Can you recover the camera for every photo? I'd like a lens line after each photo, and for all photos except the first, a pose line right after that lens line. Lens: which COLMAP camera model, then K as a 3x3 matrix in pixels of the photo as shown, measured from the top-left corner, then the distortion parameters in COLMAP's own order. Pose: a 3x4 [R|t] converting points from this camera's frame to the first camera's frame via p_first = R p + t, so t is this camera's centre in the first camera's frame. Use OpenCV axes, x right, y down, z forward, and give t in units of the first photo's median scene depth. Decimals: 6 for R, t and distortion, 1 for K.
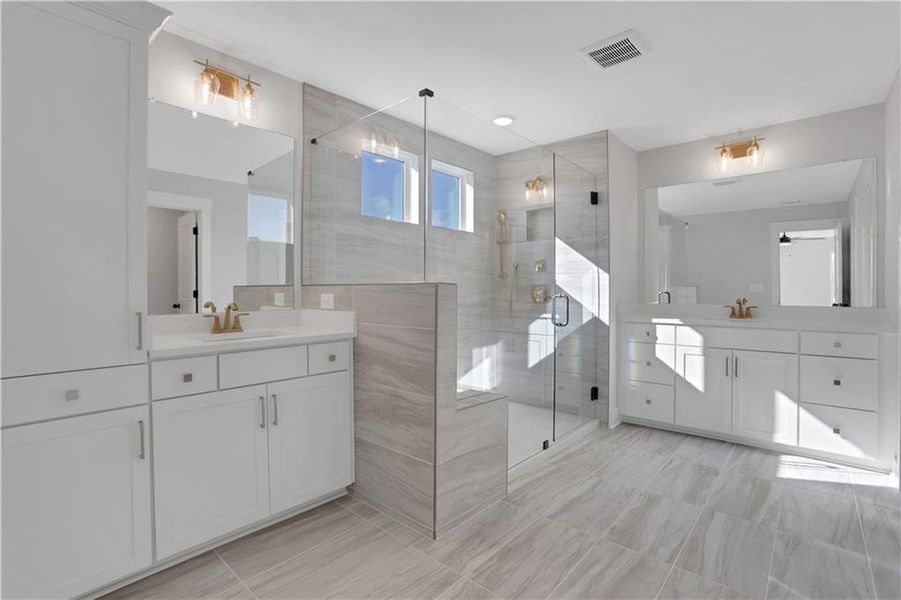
lens RADIAL K [[426.7, 0, 445.4], [0, 426.7, 295.2], [0, 0, 1]] dist [-0.062101, 0.023261]
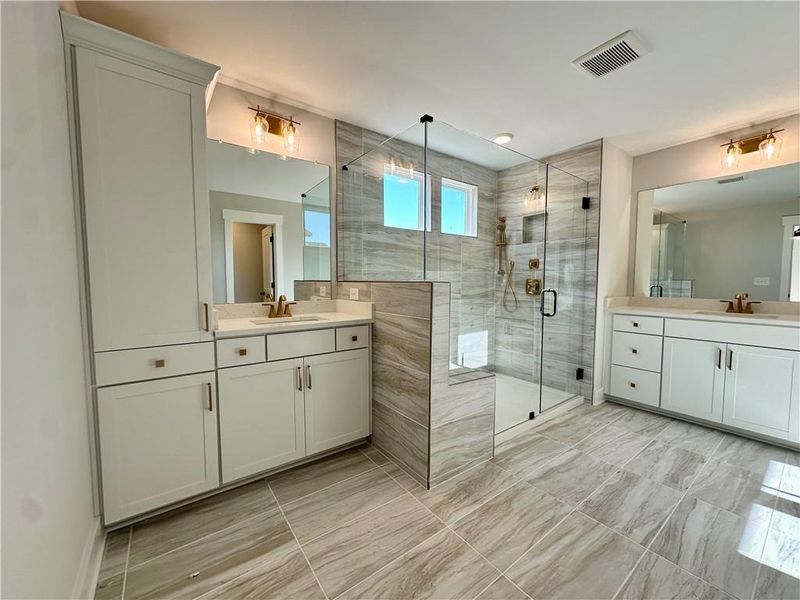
lens RADIAL K [[318.2, 0, 402.9], [0, 318.2, 301.9], [0, 0, 1]] dist [0.003312, -0.001514]
pose [[0.979587, 0.016306, -0.200357, 0.065784], [-0.004694, 0.998288, 0.058300, -0.019036], [0.200965, -0.056169, 0.977987, 0.078580]]
